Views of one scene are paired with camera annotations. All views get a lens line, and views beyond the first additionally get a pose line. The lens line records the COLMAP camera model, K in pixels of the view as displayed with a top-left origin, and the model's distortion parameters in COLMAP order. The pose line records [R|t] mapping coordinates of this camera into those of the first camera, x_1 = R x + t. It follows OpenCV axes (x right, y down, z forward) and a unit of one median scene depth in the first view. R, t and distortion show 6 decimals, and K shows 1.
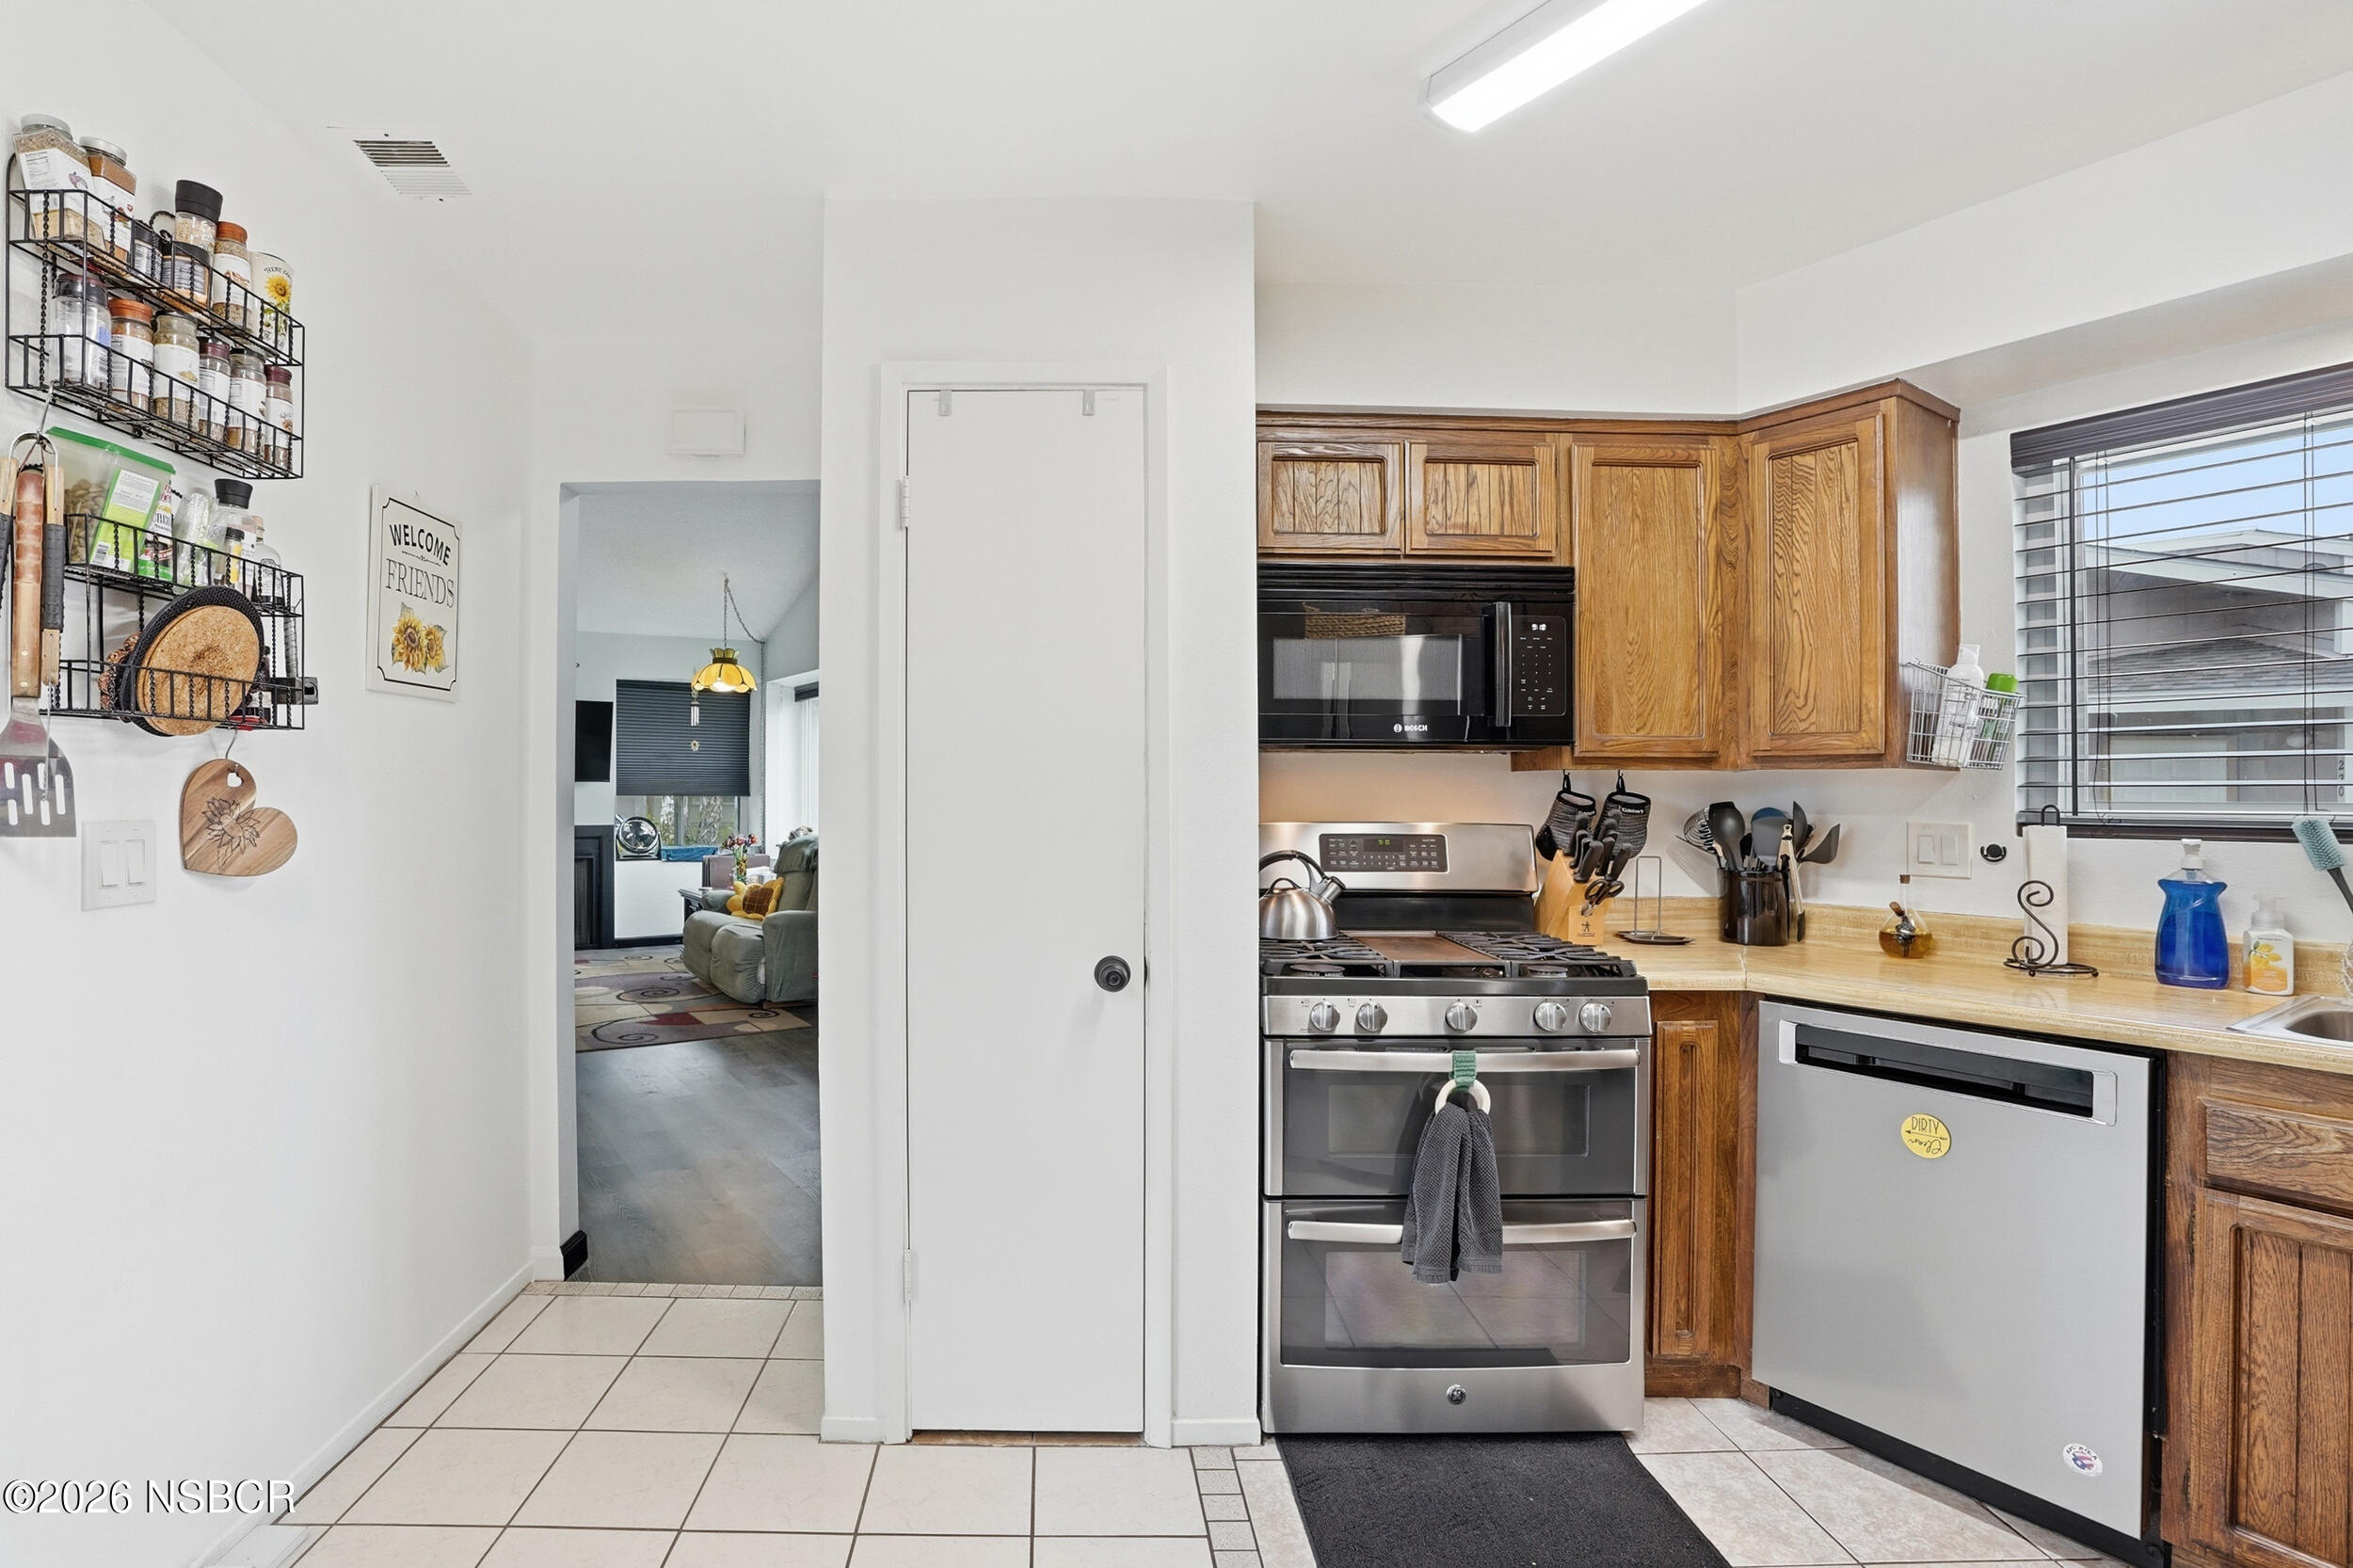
lens RADIAL K [[1107.1, 0, 1088.3], [0, 1107.1, 777.9], [0, 0, 1]] dist [-0.056474, 0.017126]
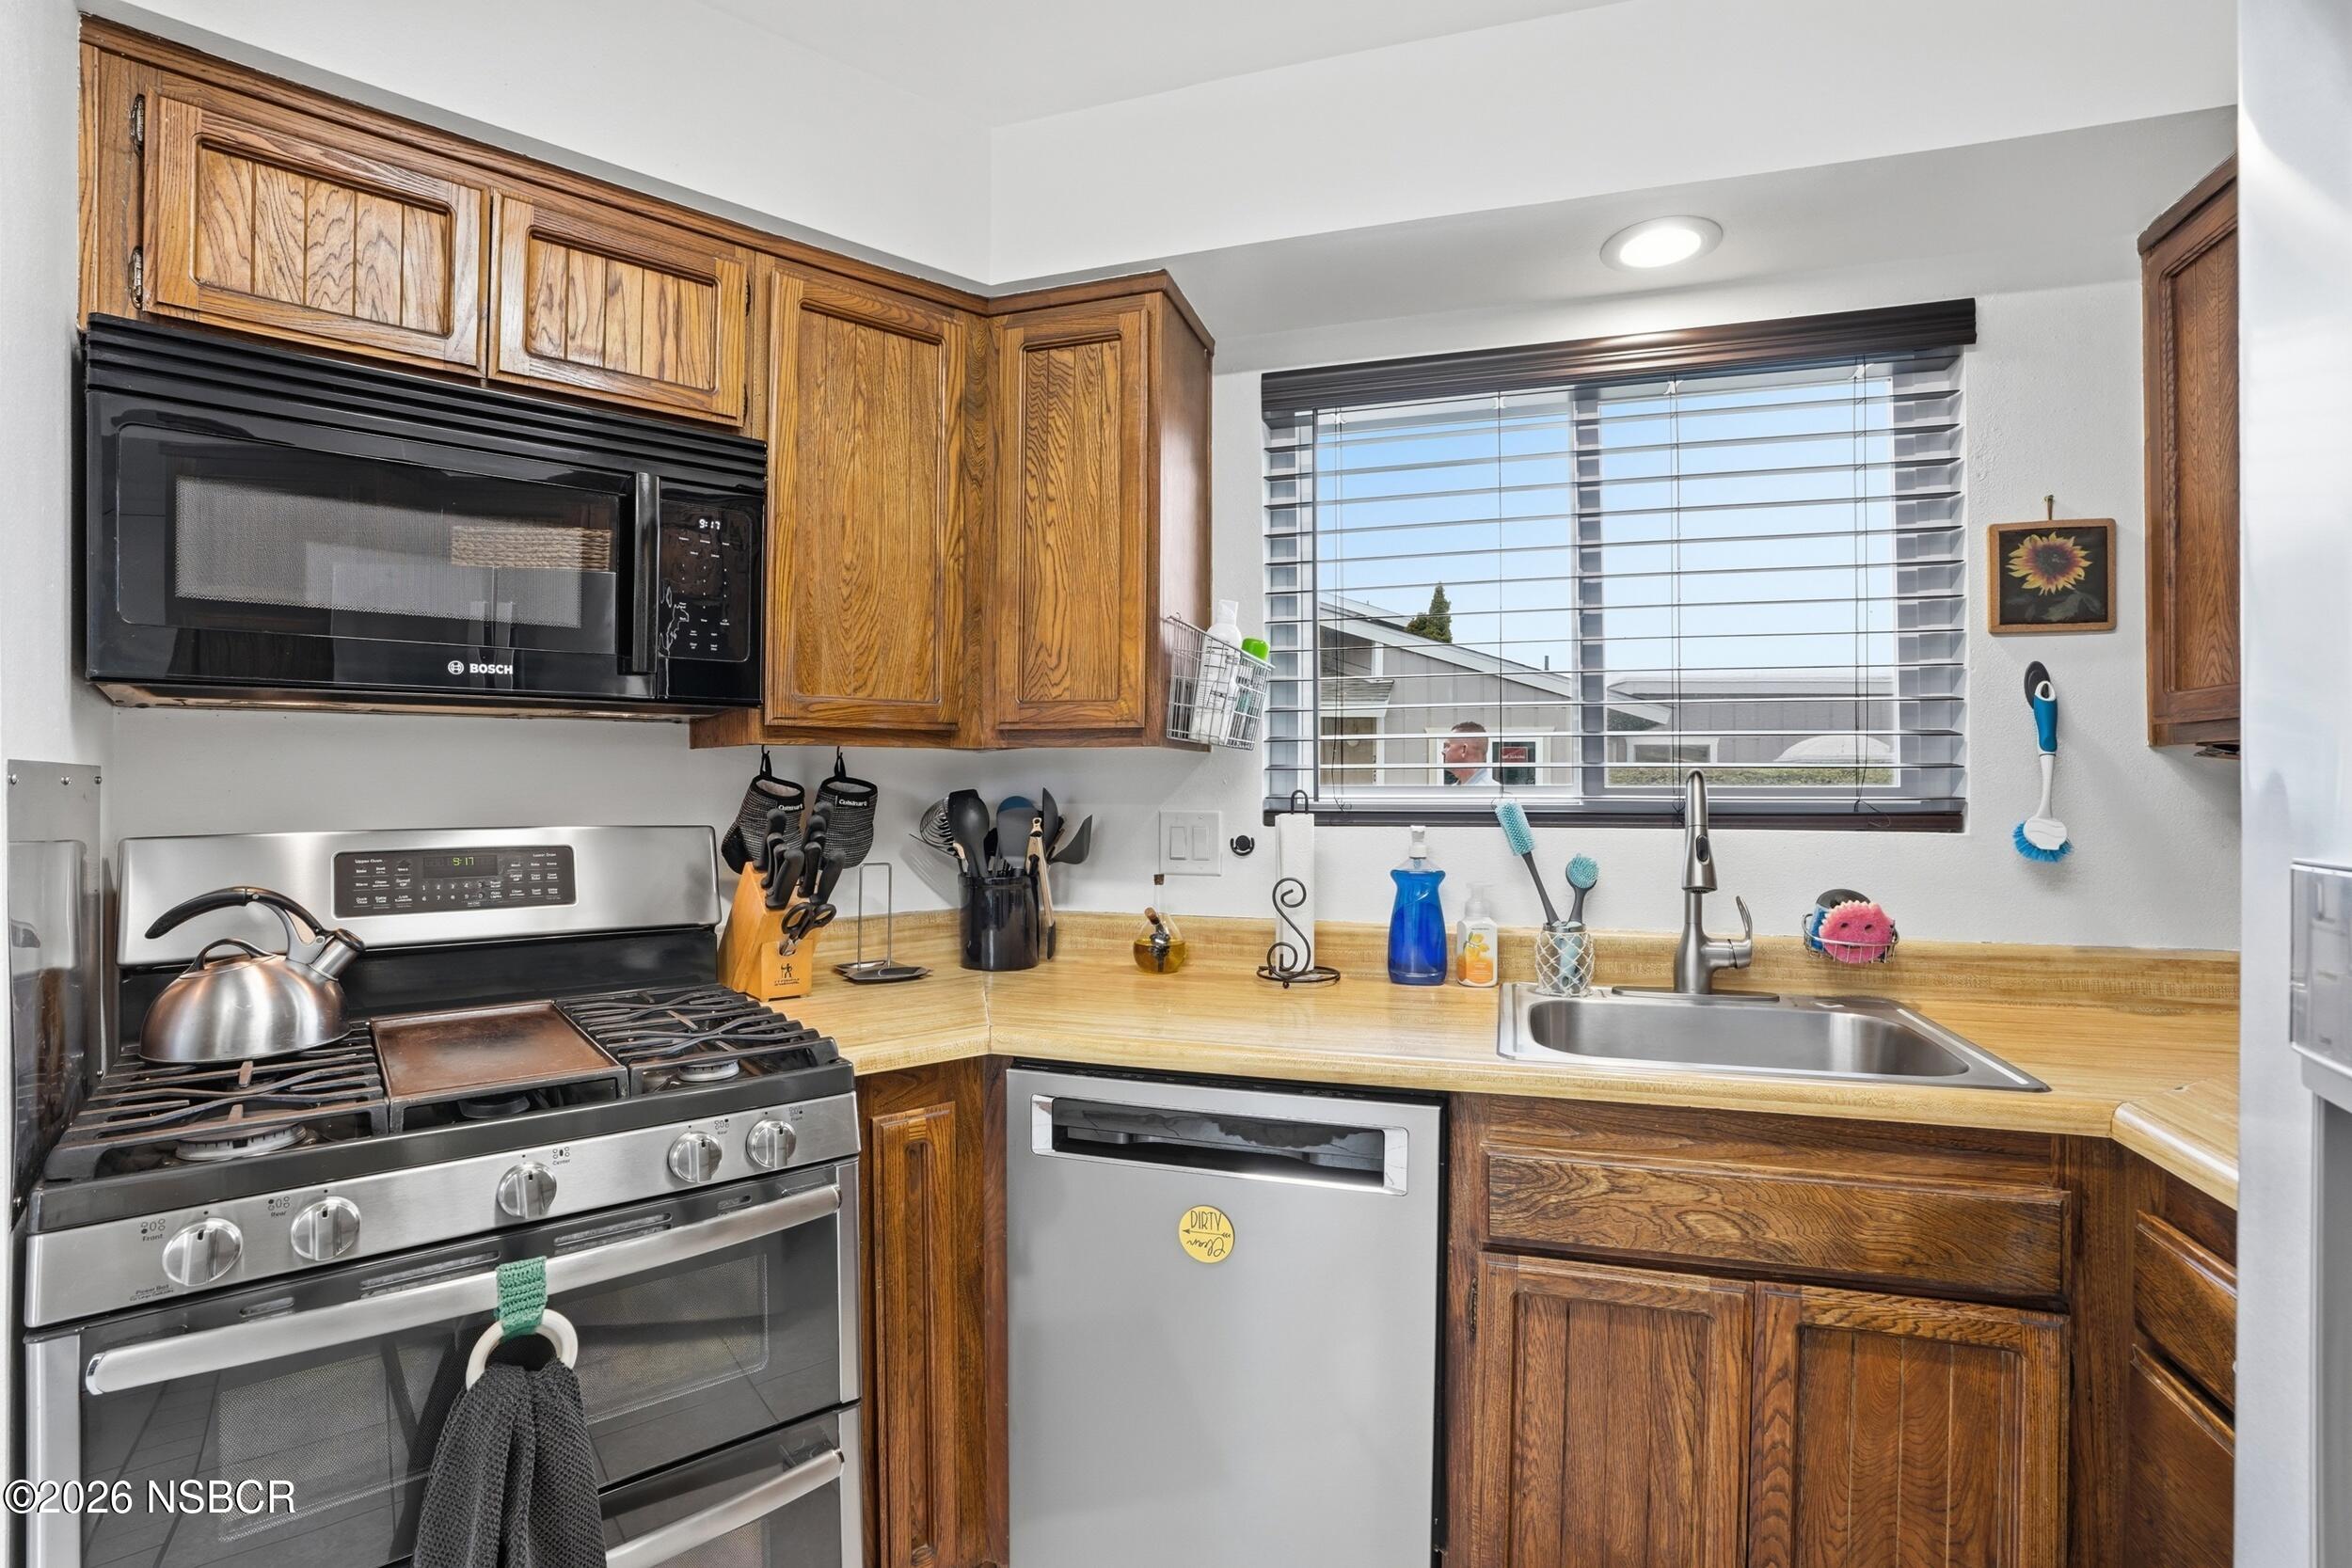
lens RADIAL K [[1099.8, 0, 1166.4], [0, 1099.8, 772.8], [0, 0, 1]] dist [-0.070710, 0.027763]
pose [[0.766141, -0.000429, 0.642672, 0.213192], [-0.004201, 0.999975, 0.005674, 0.005600], [-0.642658, -0.007047, 0.766120, 0.343865]]
